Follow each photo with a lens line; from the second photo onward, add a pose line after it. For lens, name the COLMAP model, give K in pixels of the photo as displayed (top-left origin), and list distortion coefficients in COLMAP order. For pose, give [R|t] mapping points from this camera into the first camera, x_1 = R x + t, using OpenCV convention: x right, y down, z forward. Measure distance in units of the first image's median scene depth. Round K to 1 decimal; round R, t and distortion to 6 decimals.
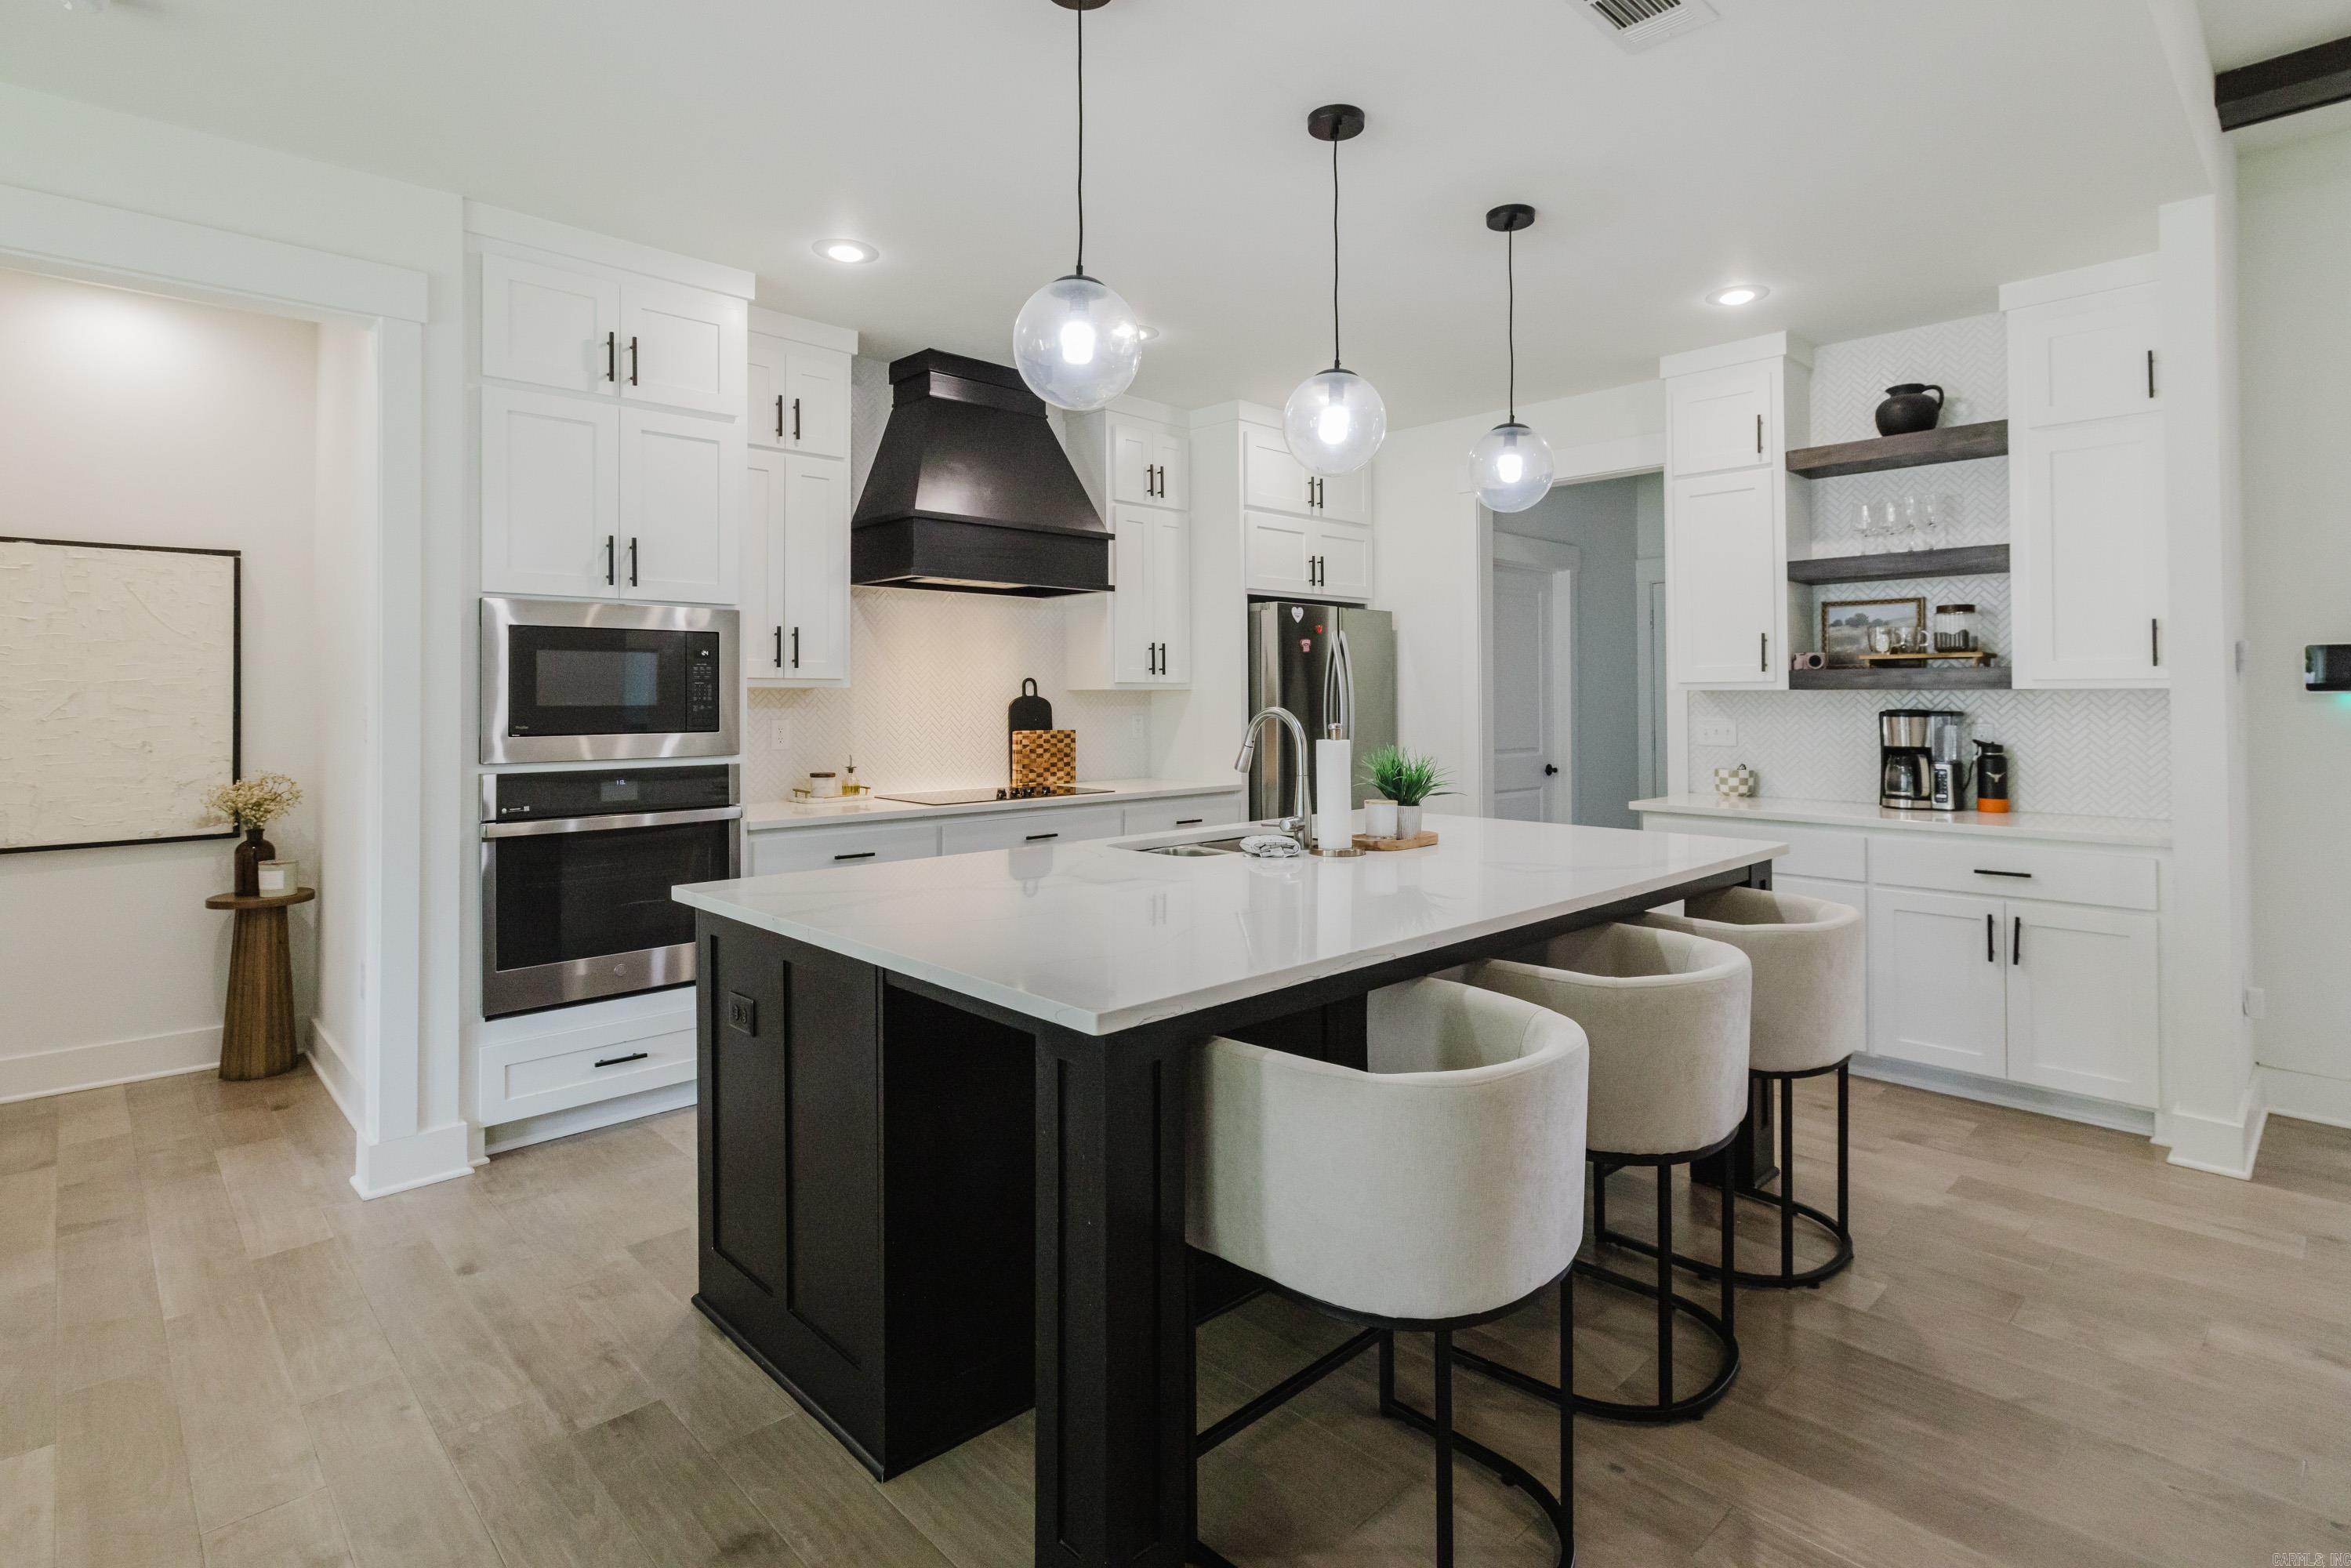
lens RADIAL K [[1173.5, 0, 1171.3], [0, 1173.5, 698.3], [0, 0, 1]] dist [-0.003830, -0.000162]
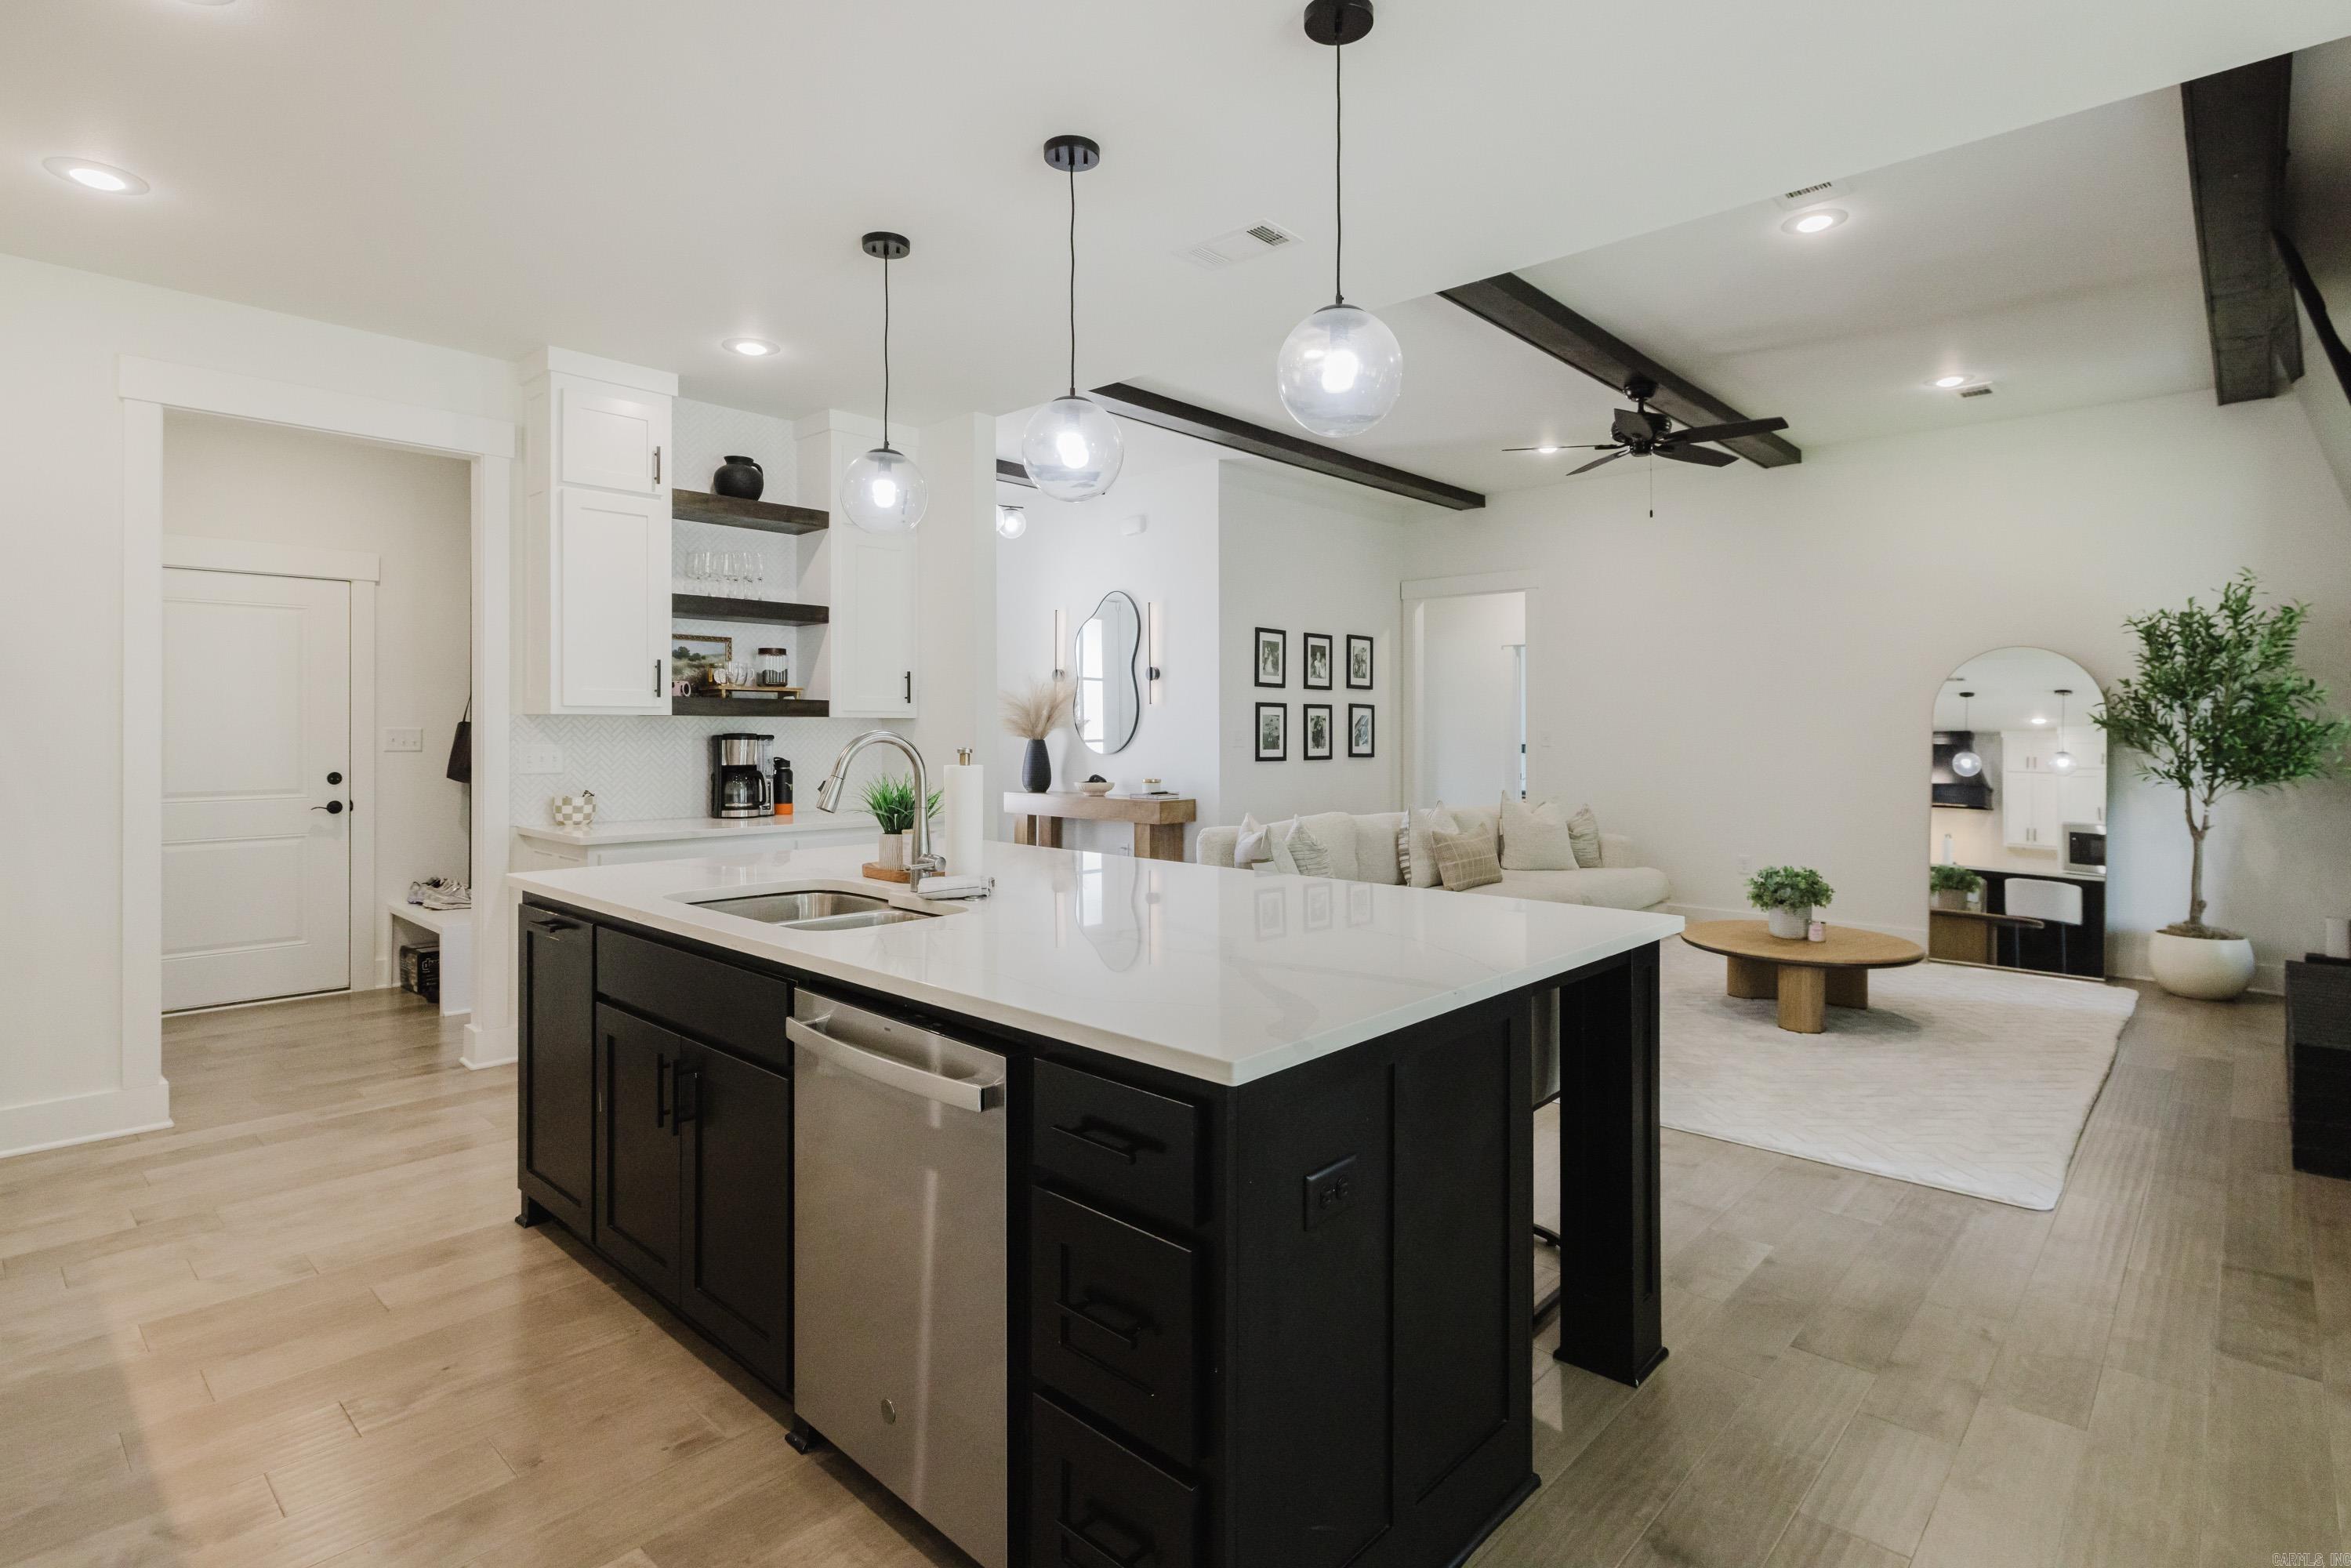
lens RADIAL K [[1173.5, 0, 1172.5], [0, 1173.5, 726.8], [0, 0, 1]] dist [-0.003830, -0.000162]
pose [[-0.043711, 0.005199, 0.999031, -0.569581], [-0.000138, 0.999986, -0.005210, 0.009047], [-0.999044, -0.000366, -0.043710, 0.620197]]
